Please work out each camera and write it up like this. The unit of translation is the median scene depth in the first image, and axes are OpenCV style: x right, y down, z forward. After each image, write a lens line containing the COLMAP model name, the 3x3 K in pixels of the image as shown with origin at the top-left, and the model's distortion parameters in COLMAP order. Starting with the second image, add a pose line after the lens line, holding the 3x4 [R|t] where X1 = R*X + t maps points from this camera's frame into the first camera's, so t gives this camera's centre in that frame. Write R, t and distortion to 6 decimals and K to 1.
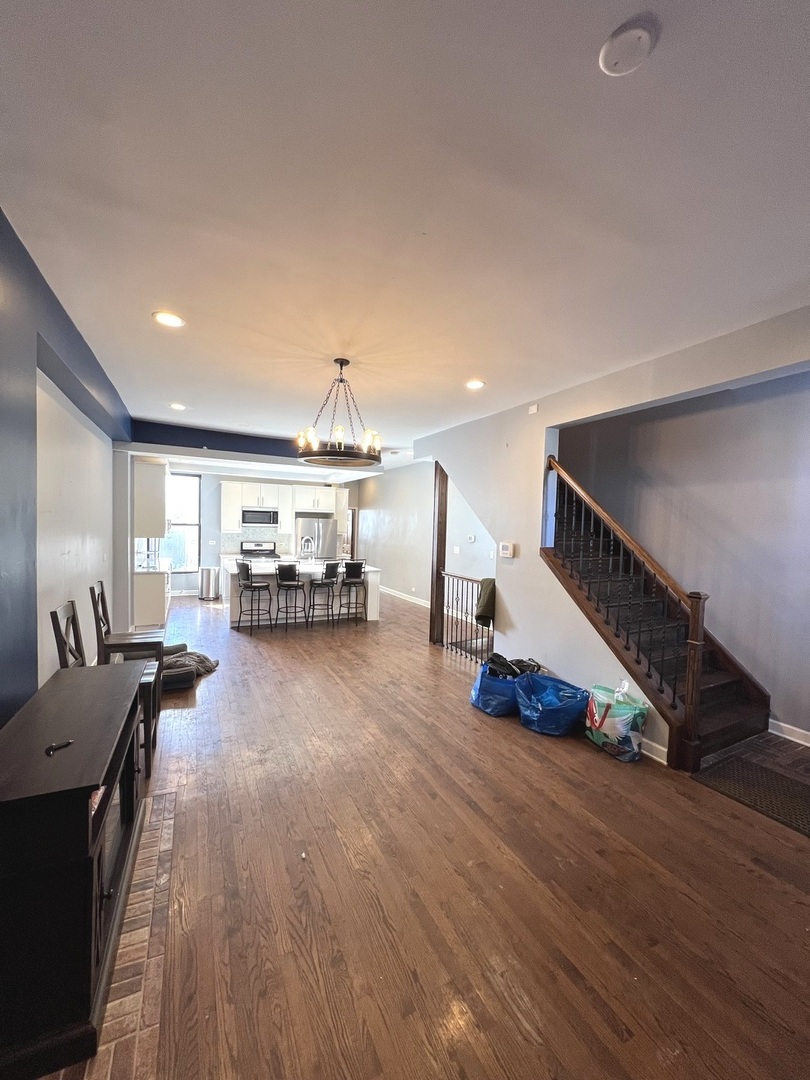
lens RADIAL K [[429.6, 0, 404.0], [0, 429.6, 537.2], [0, 0, 1]] dist [-0.003499, -0.000296]
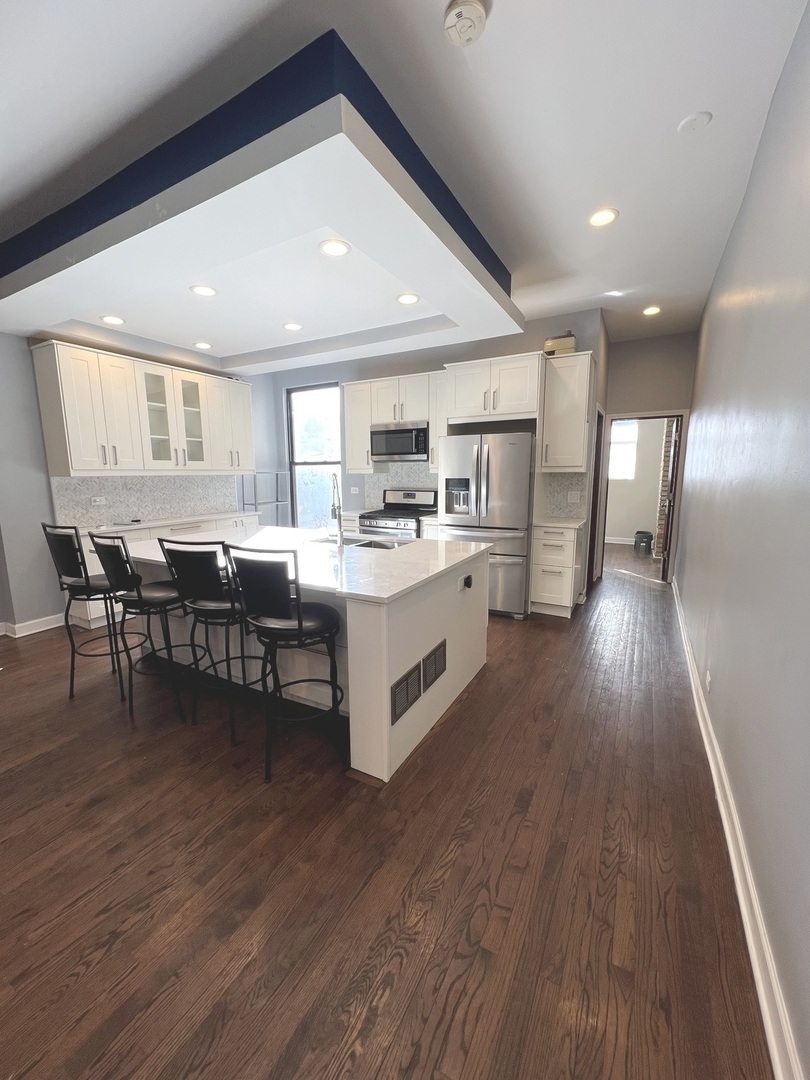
lens RADIAL K [[429.6, 0, 408.4], [0, 429.6, 540.3], [0, 0, 1]] dist [-0.003499, -0.000296]
pose [[0.563304, 0.095935, -0.820661, 0.116462], [-0.010935, 0.994015, 0.108694, 0.015293], [0.826177, -0.052254, 0.560982, 0.694914]]
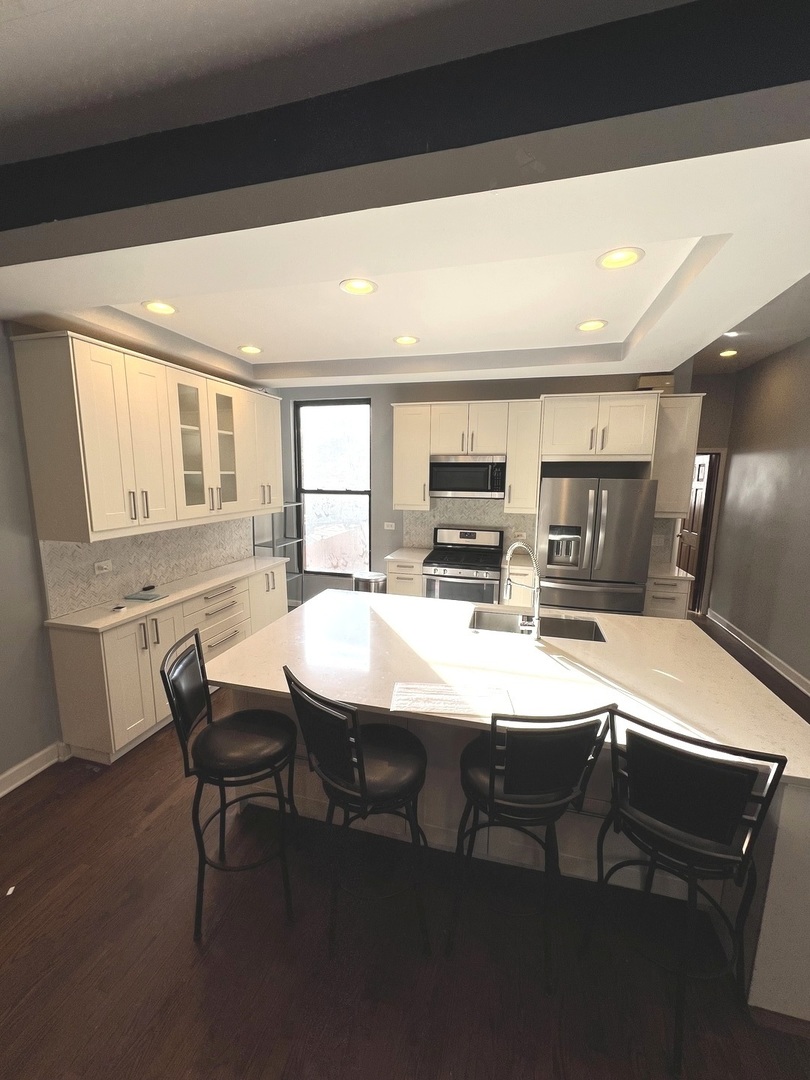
lens RADIAL K [[429.6, 0, 407.8], [0, 429.6, 539.5], [0, 0, 1]] dist [-0.003499, -0.000296]
pose [[0.745025, 0.079530, -0.662278, -0.070900], [-0.014660, 0.994579, 0.102943, -0.026008], [0.666875, -0.066986, 0.742152, 0.603106]]
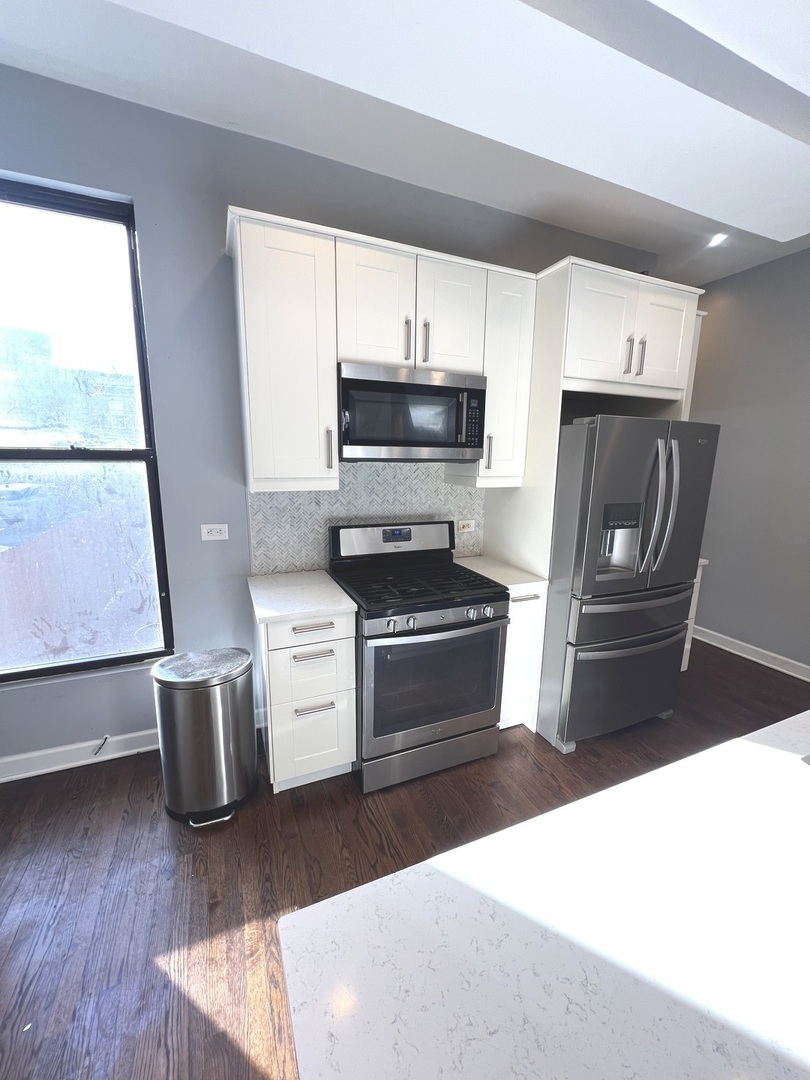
lens RADIAL K [[429.6, 0, 403.7], [0, 429.6, 538.9], [0, 0, 1]] dist [-0.003499, -0.000296]
pose [[0.997543, -0.005226, -0.069864, -0.320419], [0.015001, 0.990019, 0.140133, -0.014921], [0.068435, -0.140837, 0.987665, 0.759630]]
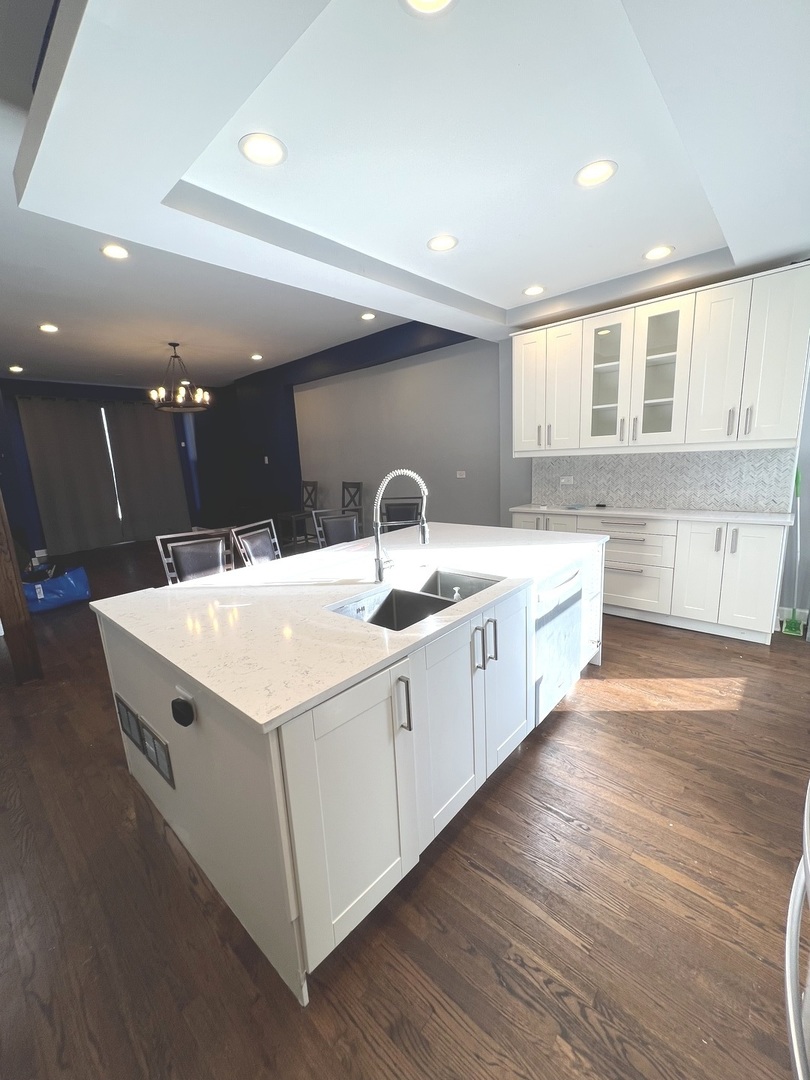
lens RADIAL K [[429.6, 0, 412.6], [0, 429.6, 542.0], [0, 0, 1]] dist [-0.003499, -0.000296]
pose [[-0.928672, 0.085327, -0.360954, -0.116576], [0.002748, 0.974734, 0.223352, -0.010120], [0.370892, 0.206428, -0.905443, 1.026449]]
